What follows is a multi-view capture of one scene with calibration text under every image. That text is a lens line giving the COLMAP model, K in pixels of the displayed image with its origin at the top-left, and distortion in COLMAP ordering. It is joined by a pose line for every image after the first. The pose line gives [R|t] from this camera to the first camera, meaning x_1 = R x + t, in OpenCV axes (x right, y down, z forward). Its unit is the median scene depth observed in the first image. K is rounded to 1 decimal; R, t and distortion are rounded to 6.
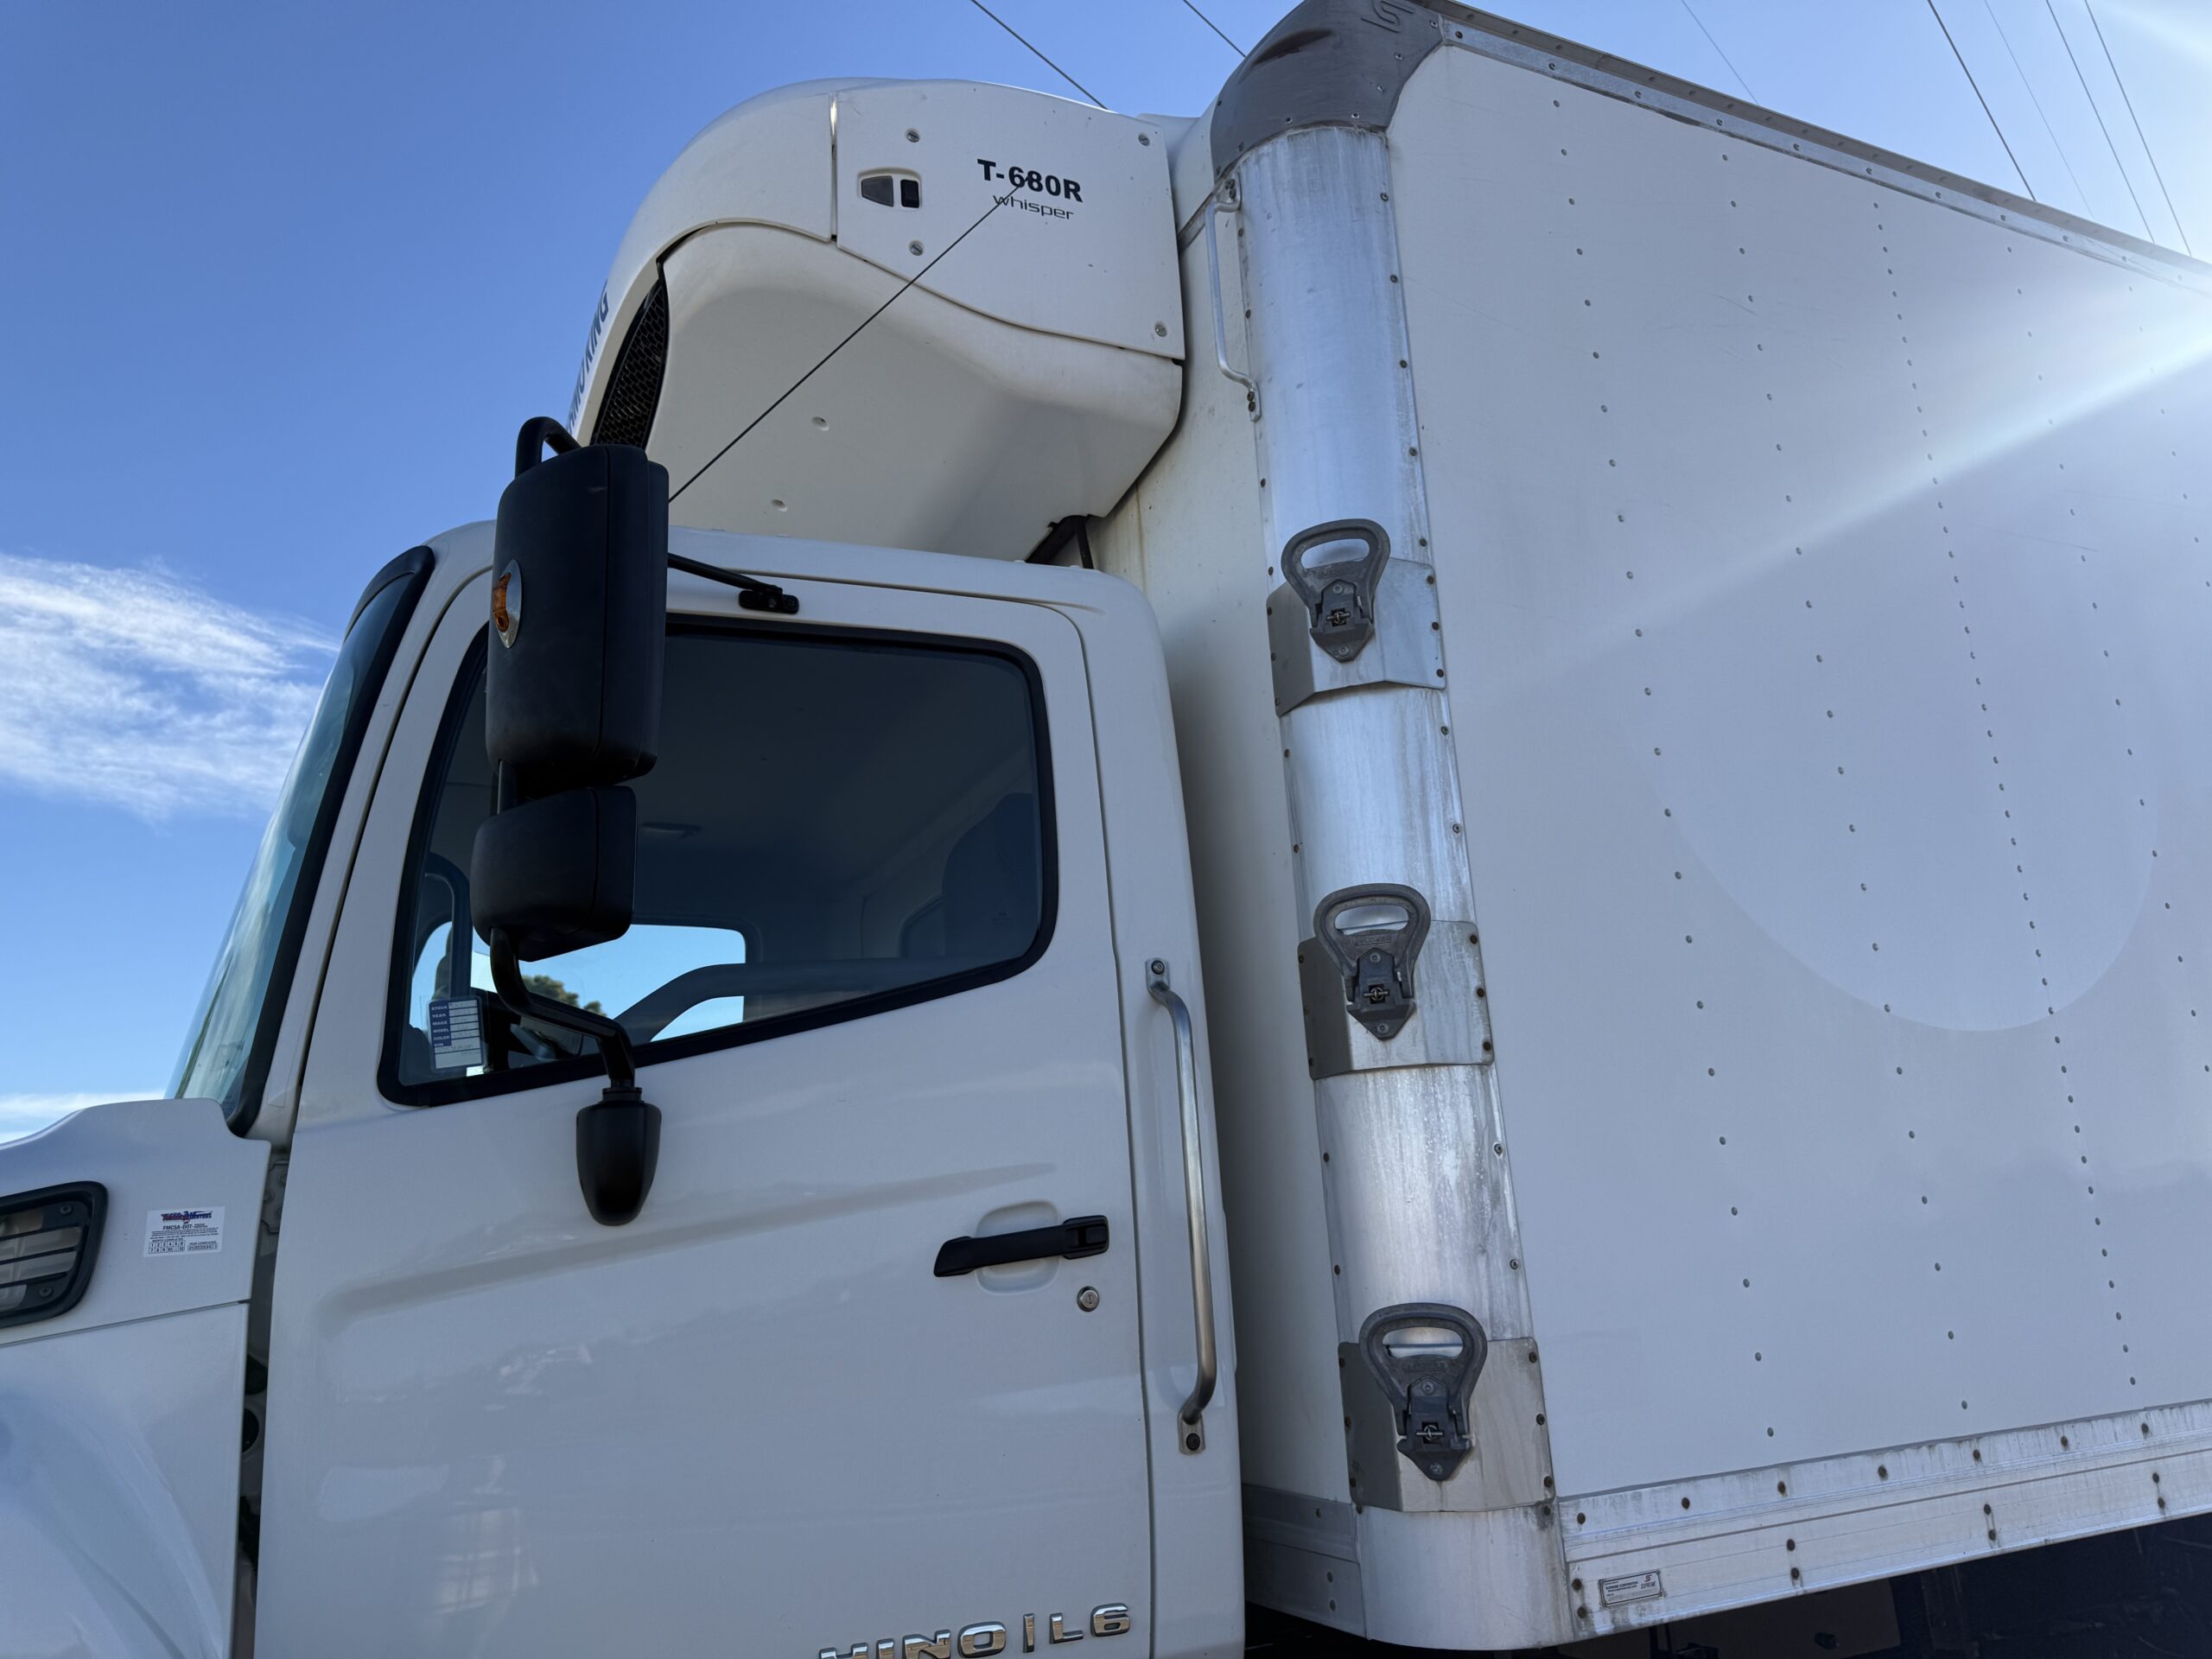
lens RADIAL K [[1518.1, 0, 1096.3], [0, 1518.1, 804.0], [0, 0, 1]] dist [0.155380, -0.200968]
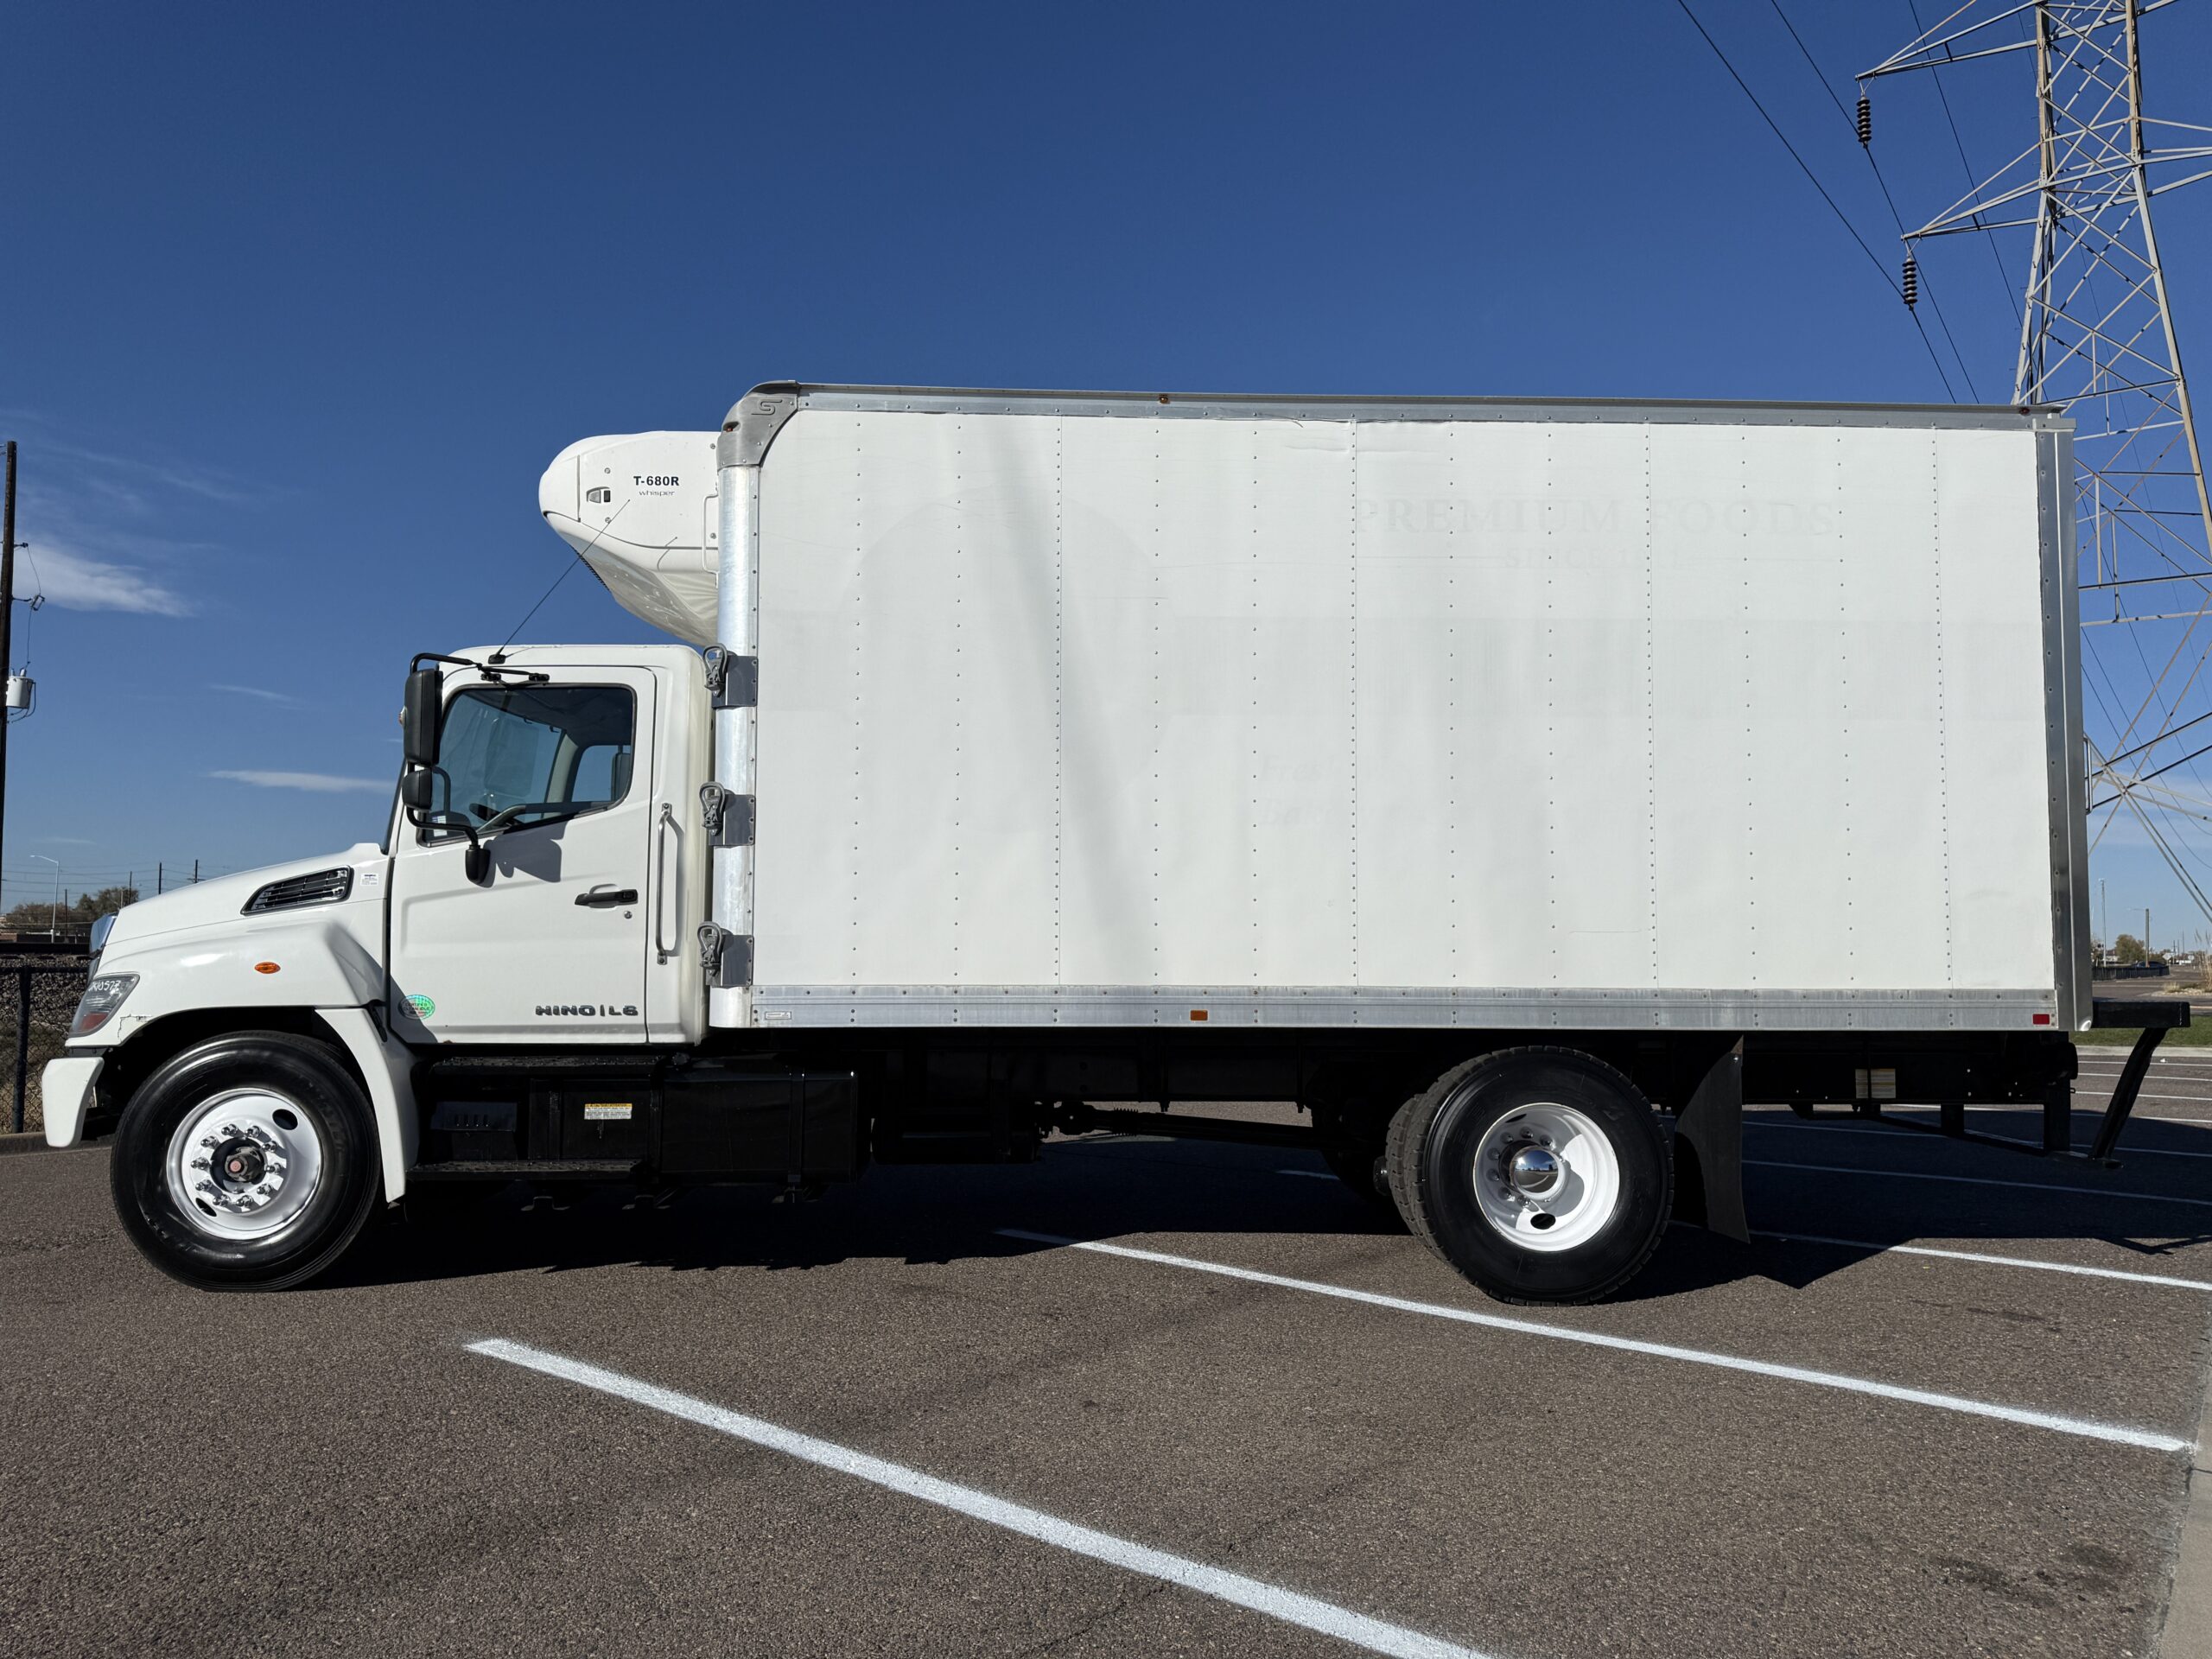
lens RADIAL K [[1592.7, 0, 1134.7], [0, 1592.7, 806.7], [0, 0, 1]] dist [0.047702, -0.077815]
pose [[0.927614, 0.029875, -0.372344, 1.942800], [0.048567, 0.978690, 0.199519, -0.438866], [0.370370, -0.203160, 0.906395, -1.347429]]
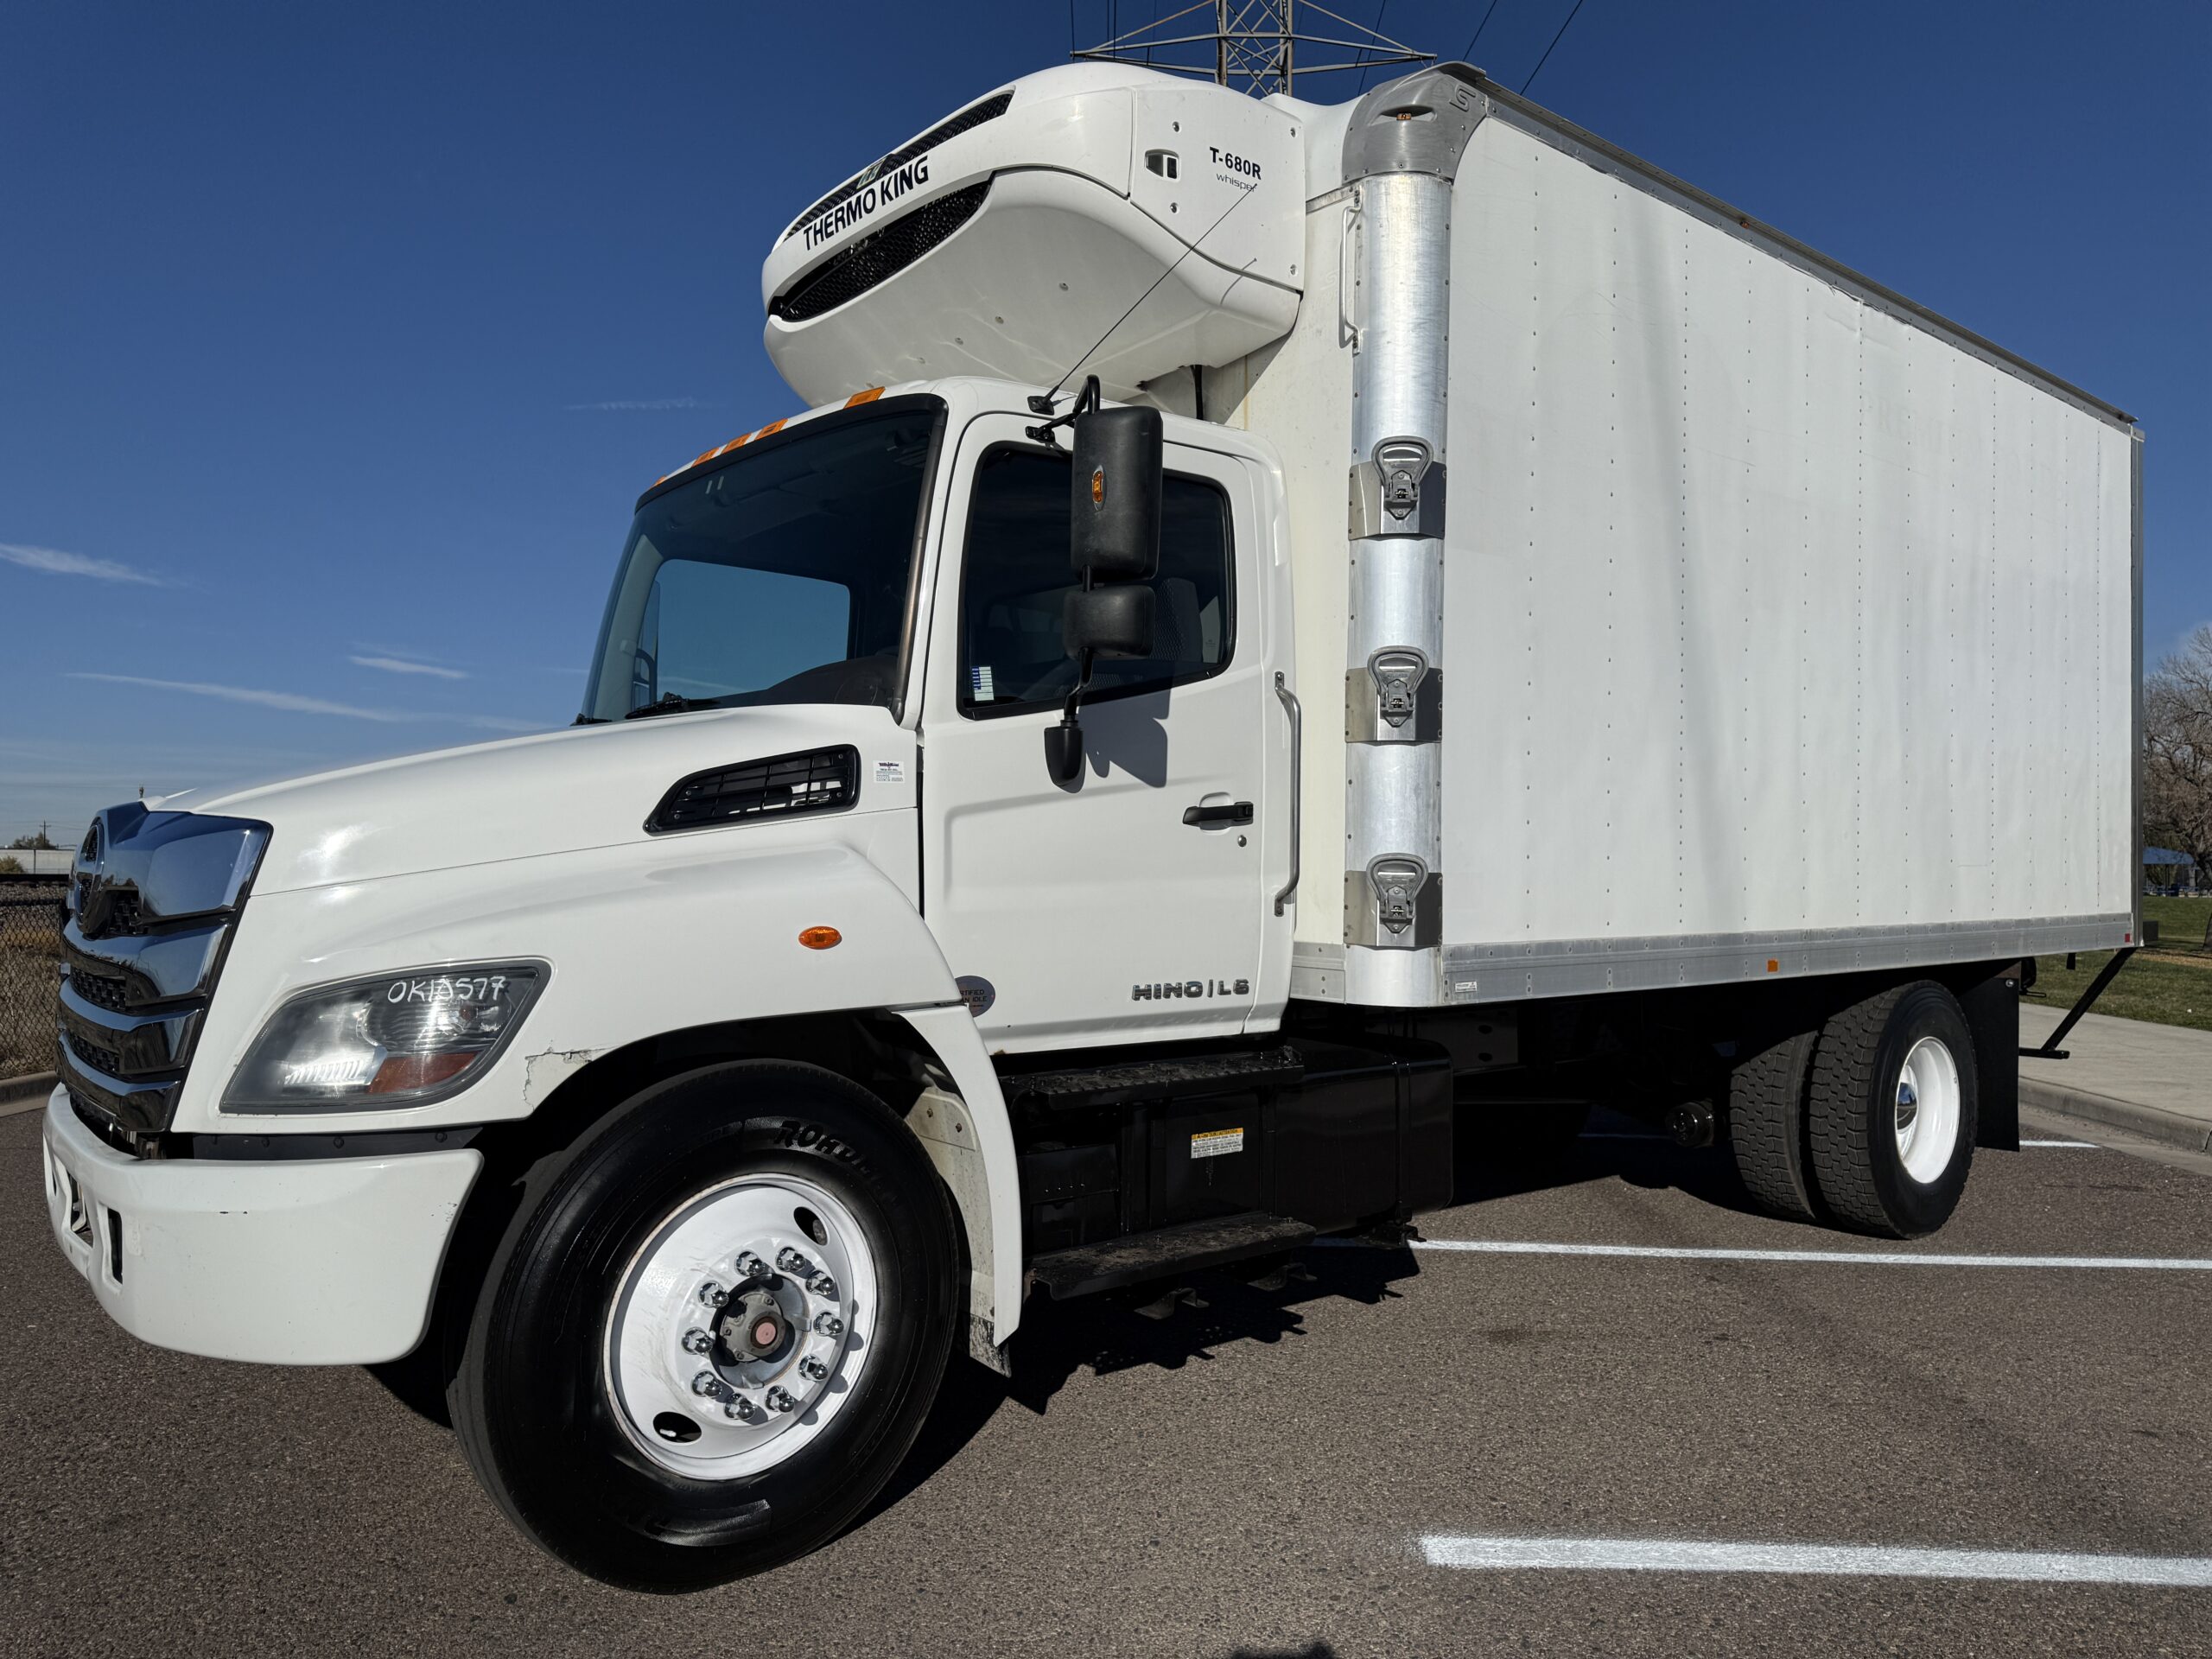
lens RADIAL K [[1551.5, 0, 1106.0], [0, 1551.5, 829.5], [0, 0, 1]] dist [0.075448, -0.077777]
pose [[0.960223, 0.069201, 0.270525, -0.662866], [-0.135693, 0.962364, 0.235463, -0.130938], [-0.244049, -0.262805, 0.933474, -0.757434]]
